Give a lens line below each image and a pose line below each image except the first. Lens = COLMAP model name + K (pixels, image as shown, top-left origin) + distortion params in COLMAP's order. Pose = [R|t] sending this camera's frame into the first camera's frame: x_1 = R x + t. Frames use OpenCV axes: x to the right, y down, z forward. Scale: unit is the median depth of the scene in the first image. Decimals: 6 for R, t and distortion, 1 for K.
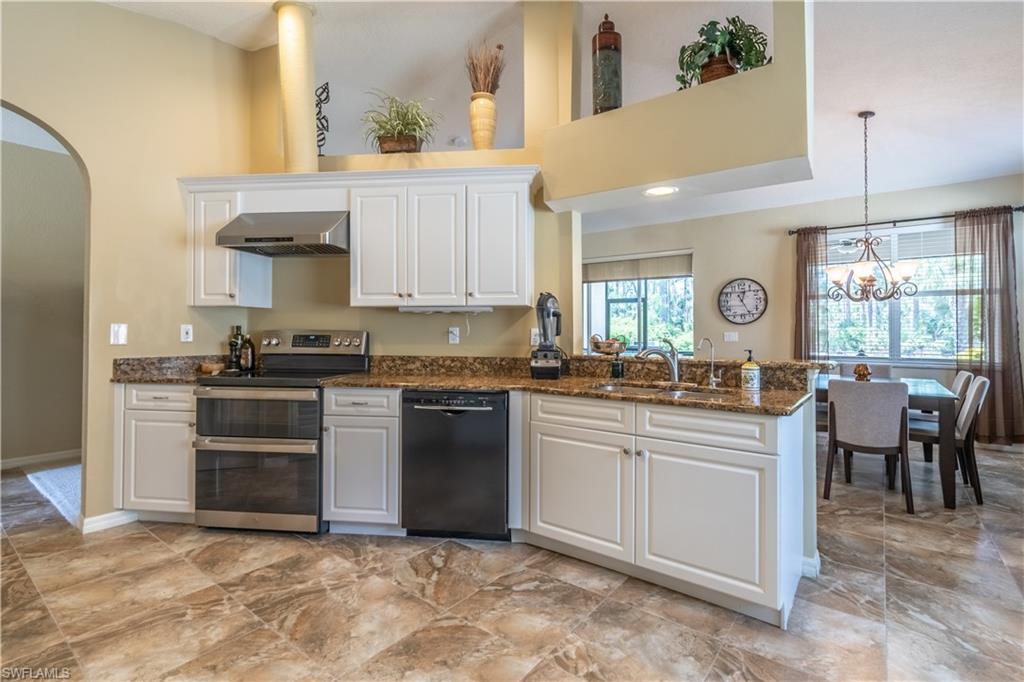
lens RADIAL K [[470.7, 0, 531.5], [0, 470.7, 324.8], [0, 0, 1]] dist [-0.003301, -0.000190]
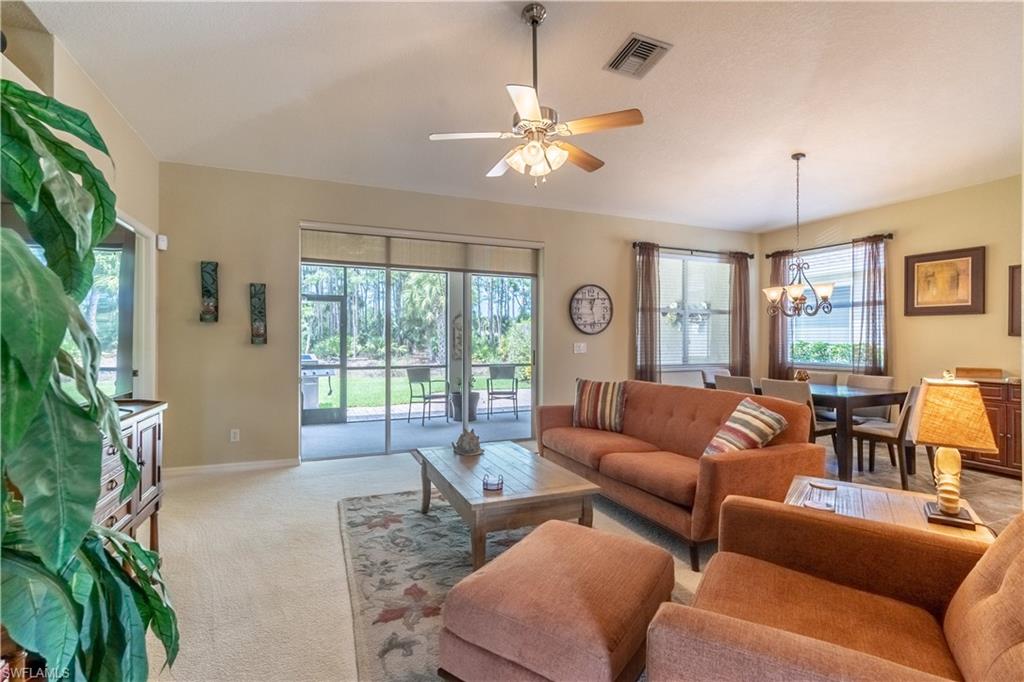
lens RADIAL K [[493.8, 0, 518.5], [0, 493.8, 337.6], [0, 0, 1]] dist [-0.002665, 0.032440]
pose [[0.500025, 0.000907, 0.866011, -0.964649], [-0.011704, 0.999915, 0.005711, 0.003909], [-0.865932, -0.012991, 0.499993, 1.316287]]
